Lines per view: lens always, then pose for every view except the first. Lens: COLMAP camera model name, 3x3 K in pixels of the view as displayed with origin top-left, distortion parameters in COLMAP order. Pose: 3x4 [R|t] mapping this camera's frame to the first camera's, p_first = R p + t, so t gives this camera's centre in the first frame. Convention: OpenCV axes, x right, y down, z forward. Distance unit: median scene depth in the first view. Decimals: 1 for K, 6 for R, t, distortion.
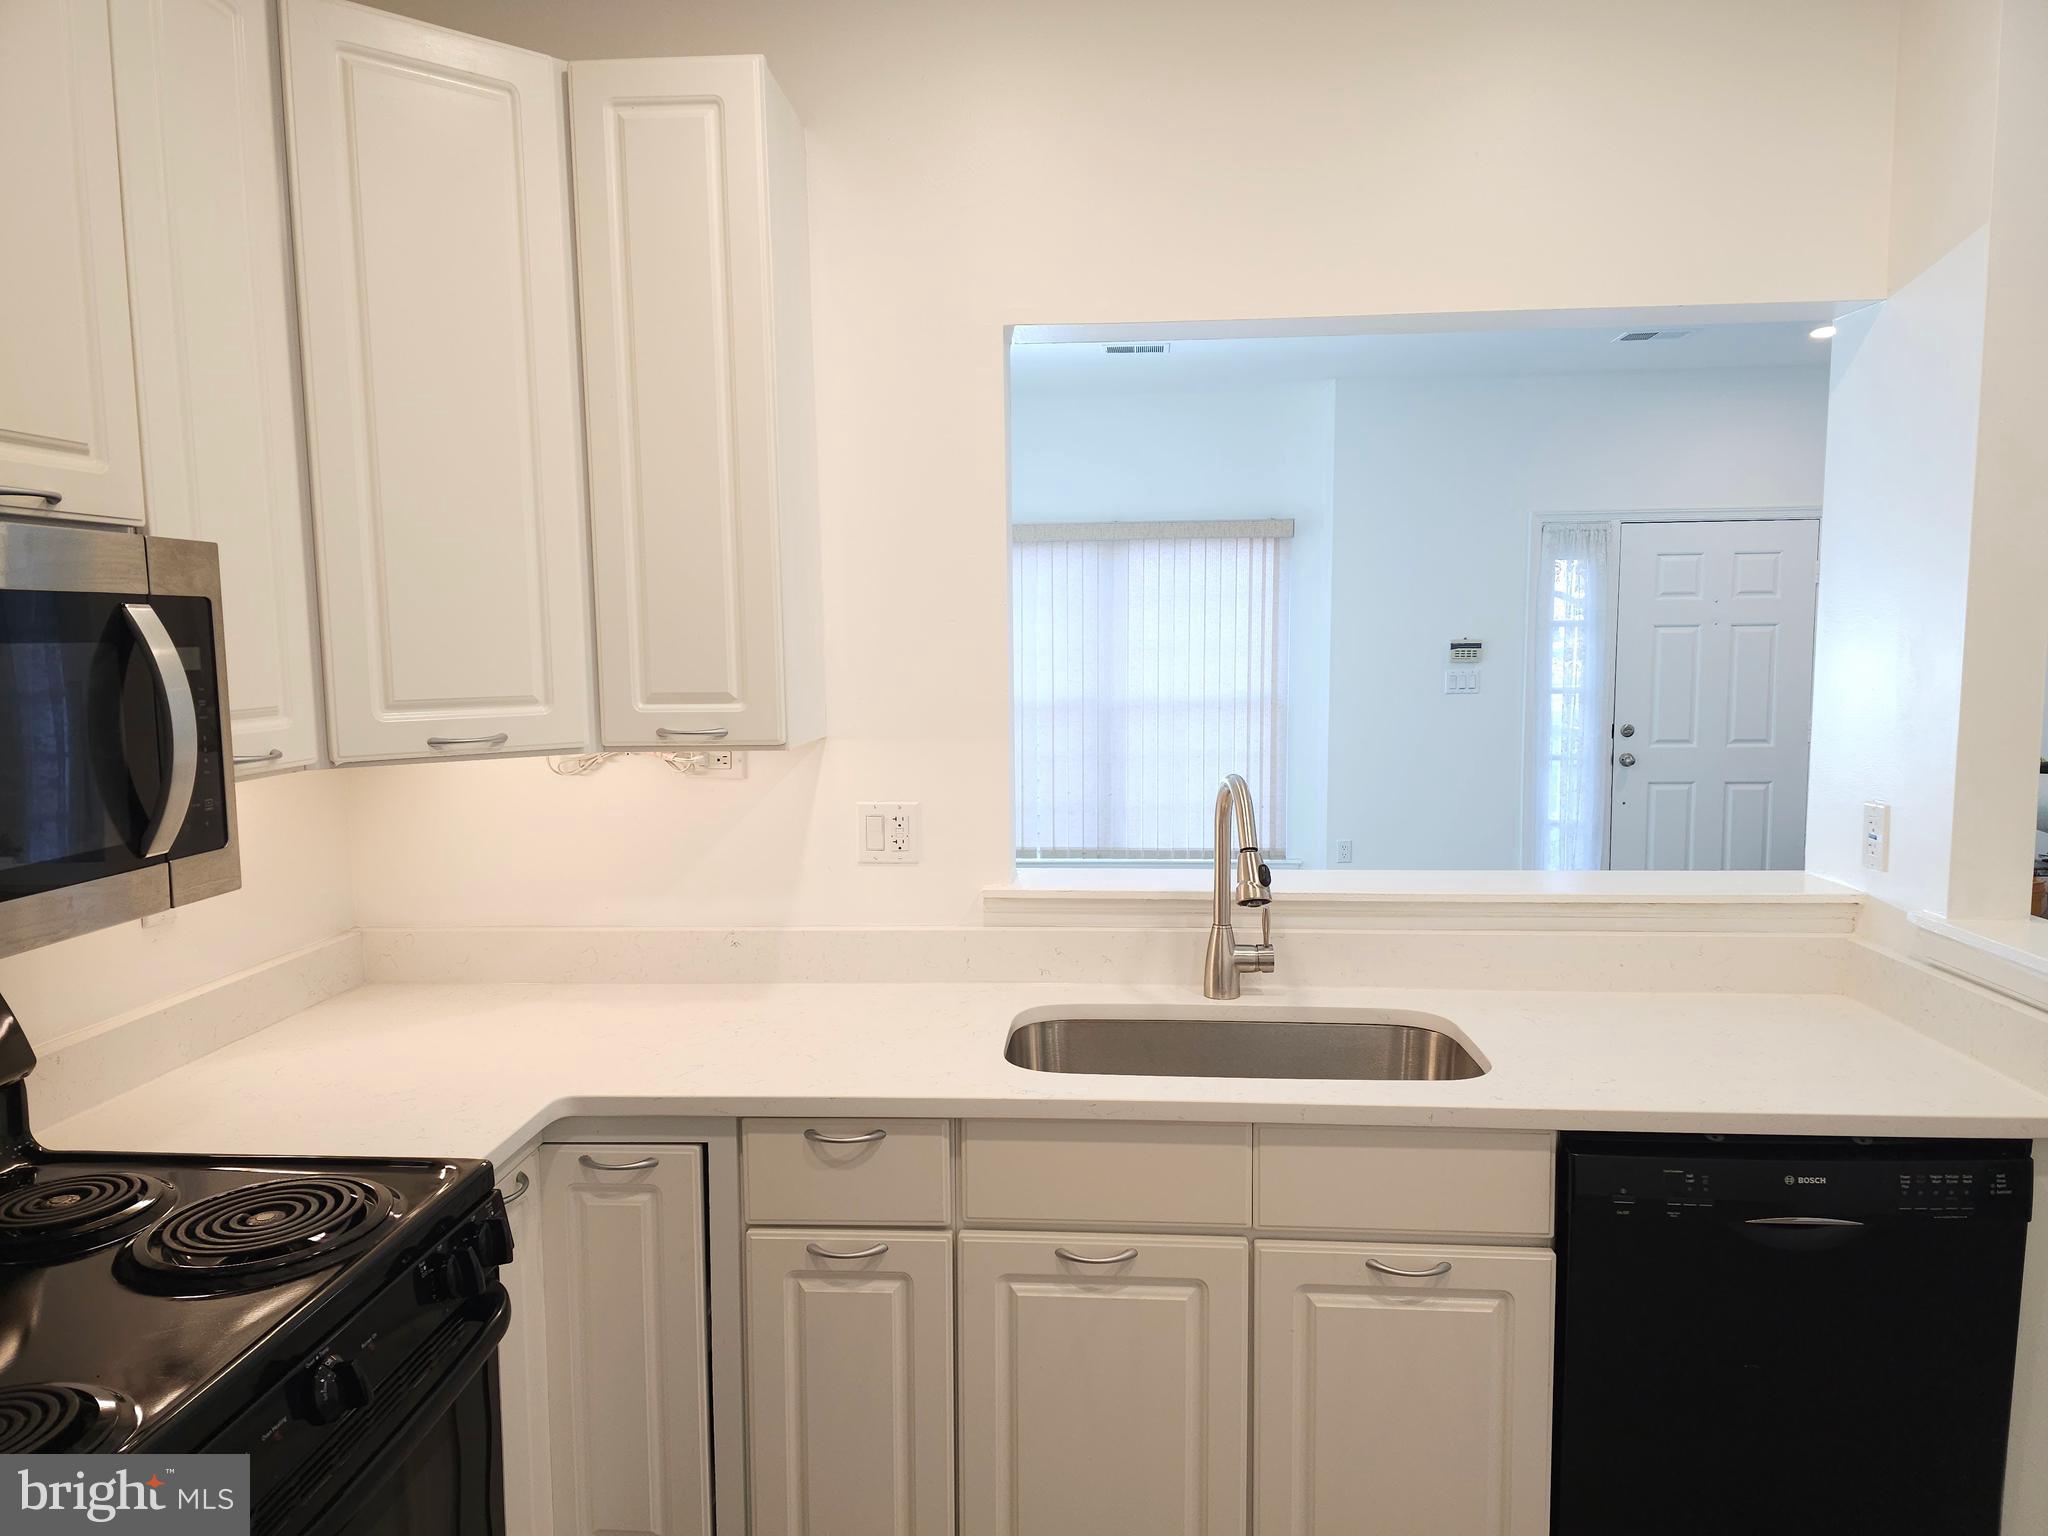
lens RADIAL K [[1370.2, 0, 1033.2], [0, 1370.2, 777.7], [0, 0, 1]] dist [0.073790, -0.068445]
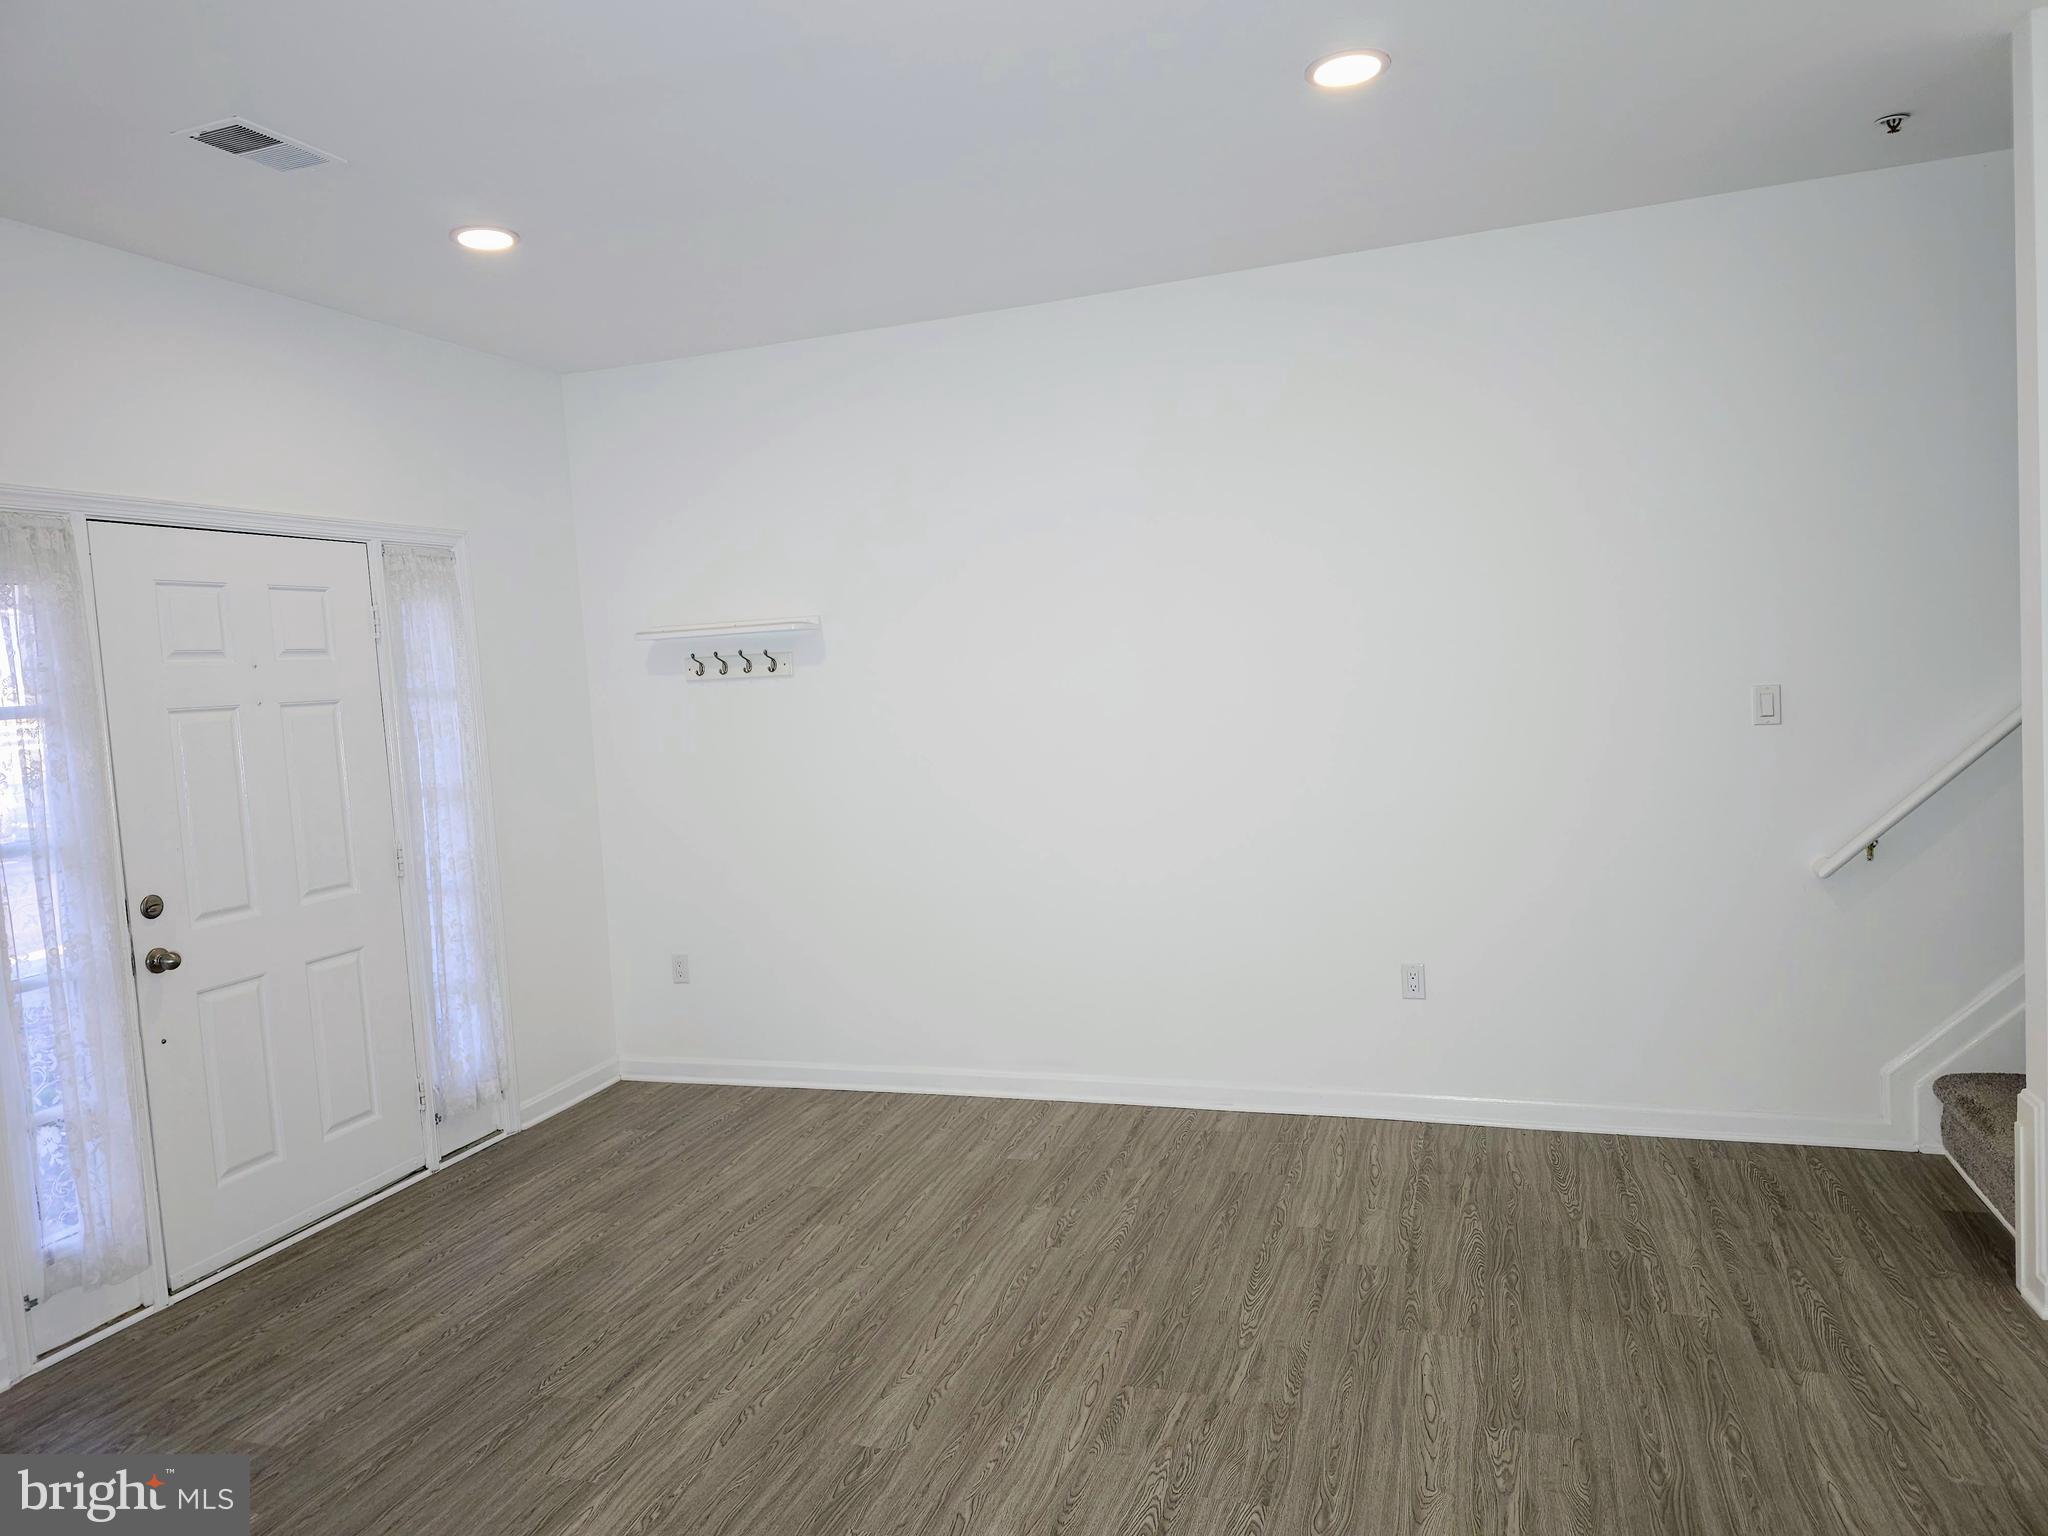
lens RADIAL K [[1370.2, 0, 1008.1], [0, 1370.2, 754.6], [0, 0, 1]] dist [0.073790, -0.068445]
pose [[0.269338, -0.066232, 0.960765, 0.002233], [0.154766, 0.987642, 0.024698, -0.053649], [-0.950529, 0.142042, 0.276260, 0.524909]]
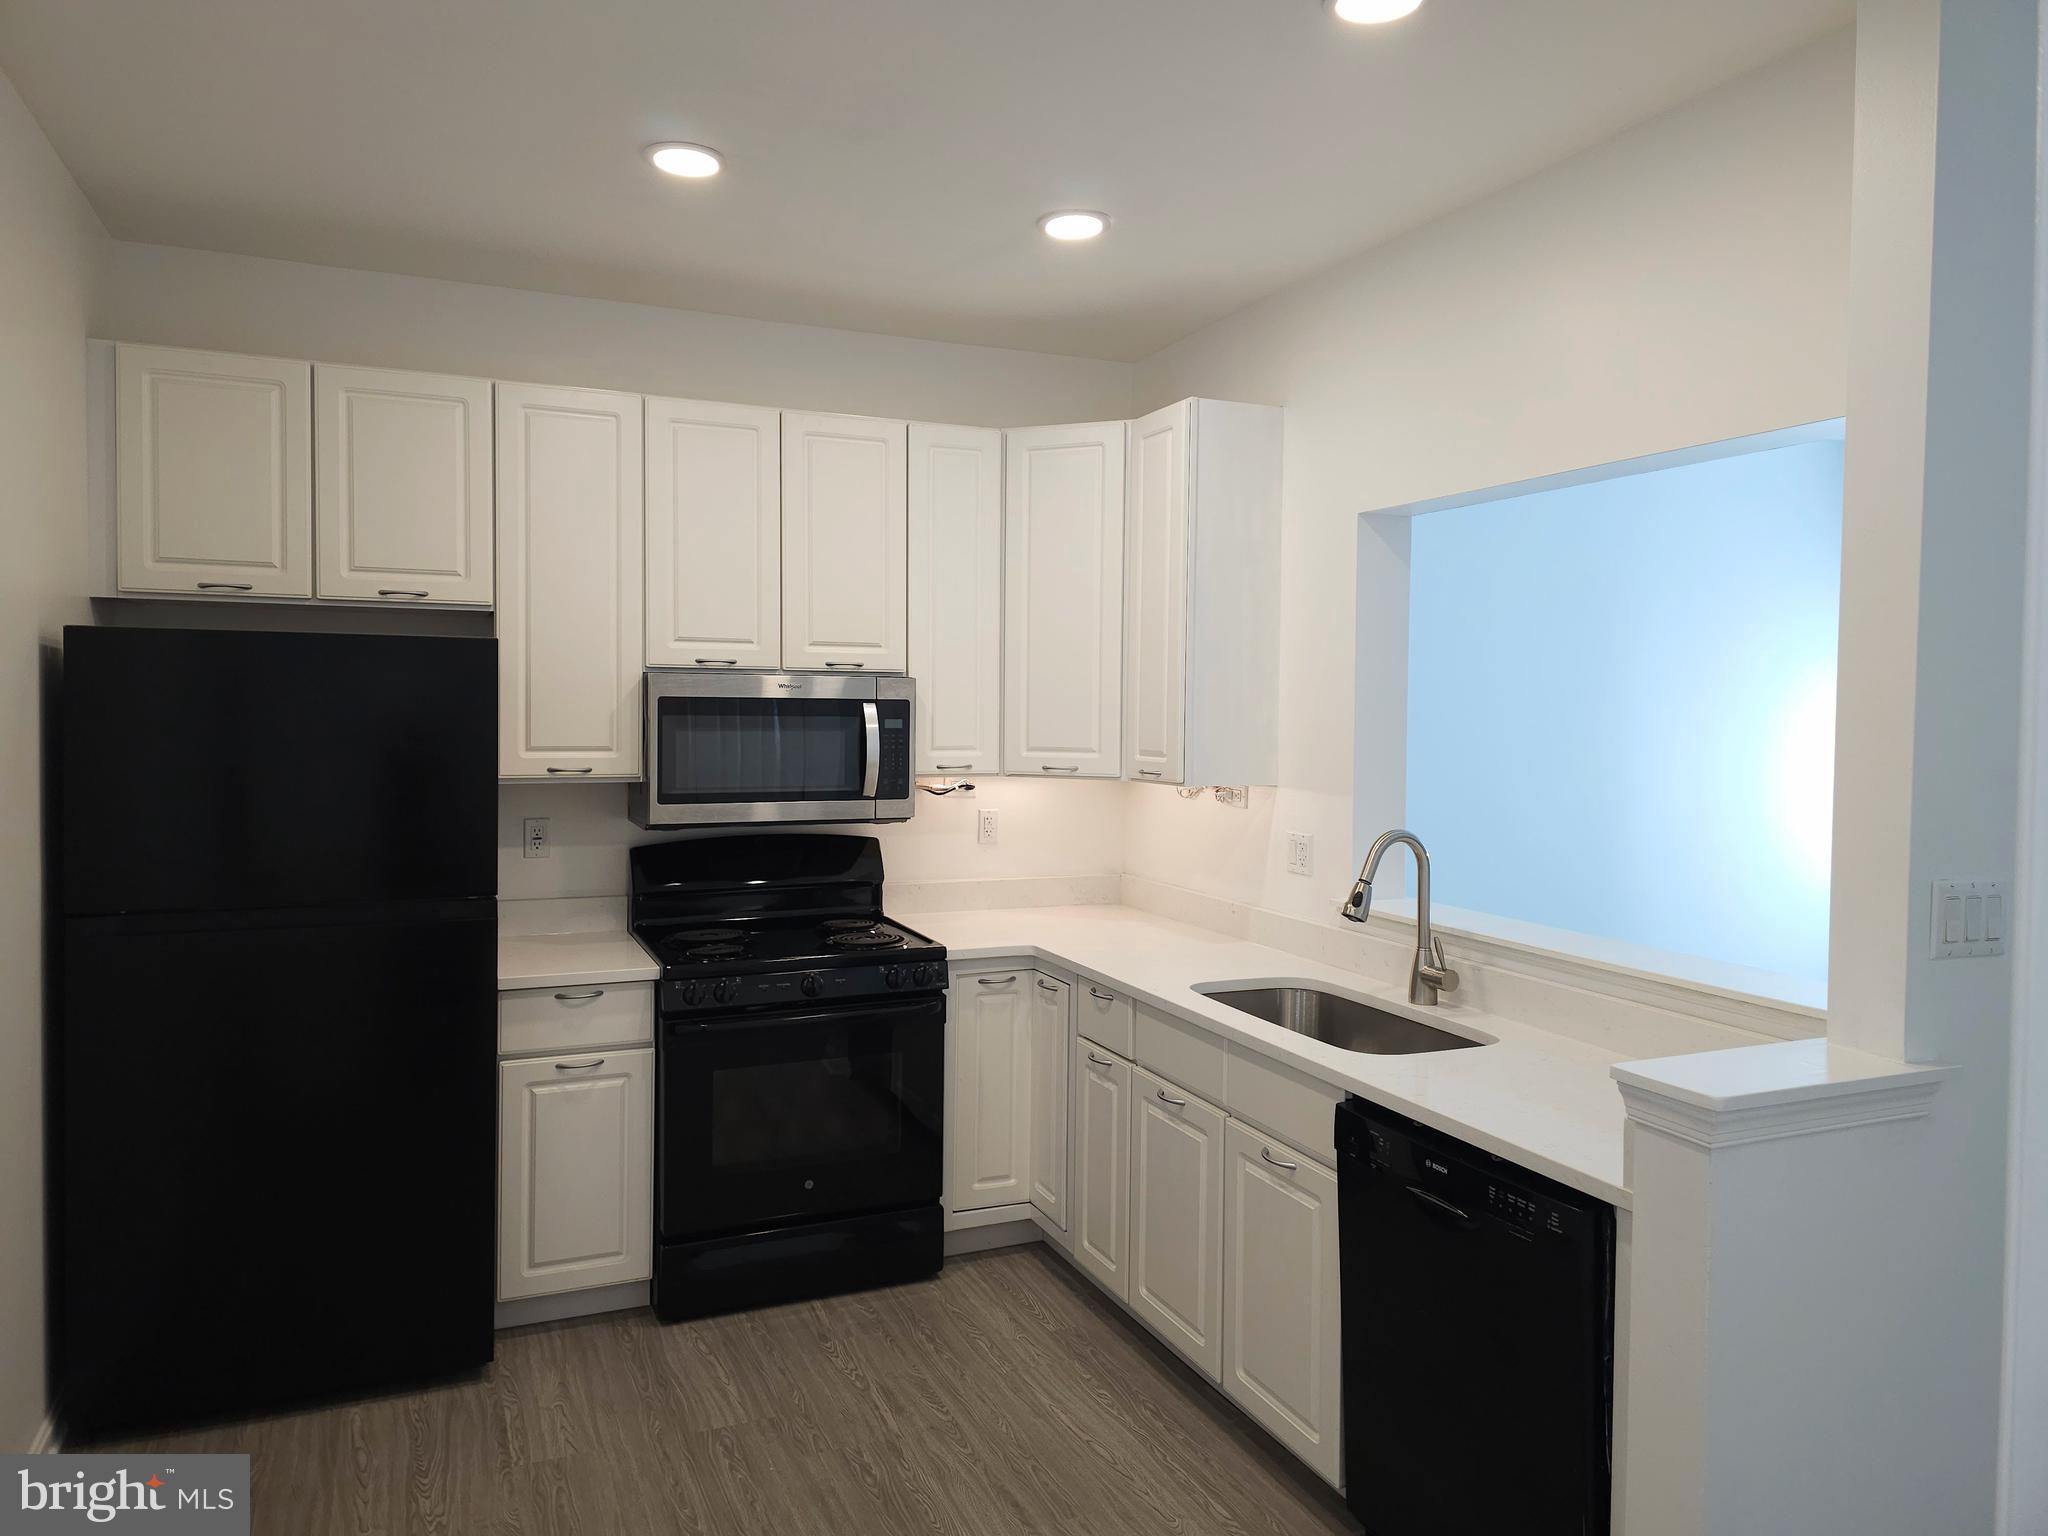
lens RADIAL K [[1370.2, 0, 1018.6], [0, 1370.2, 752.9], [0, 0, 1]] dist [0.073790, -0.068445]
pose [[0.457856, 0.048550, -0.887700, 0.404931], [-0.108938, 0.994047, -0.001822, -0.012114], [0.882327, 0.097539, 0.460419, 0.011086]]
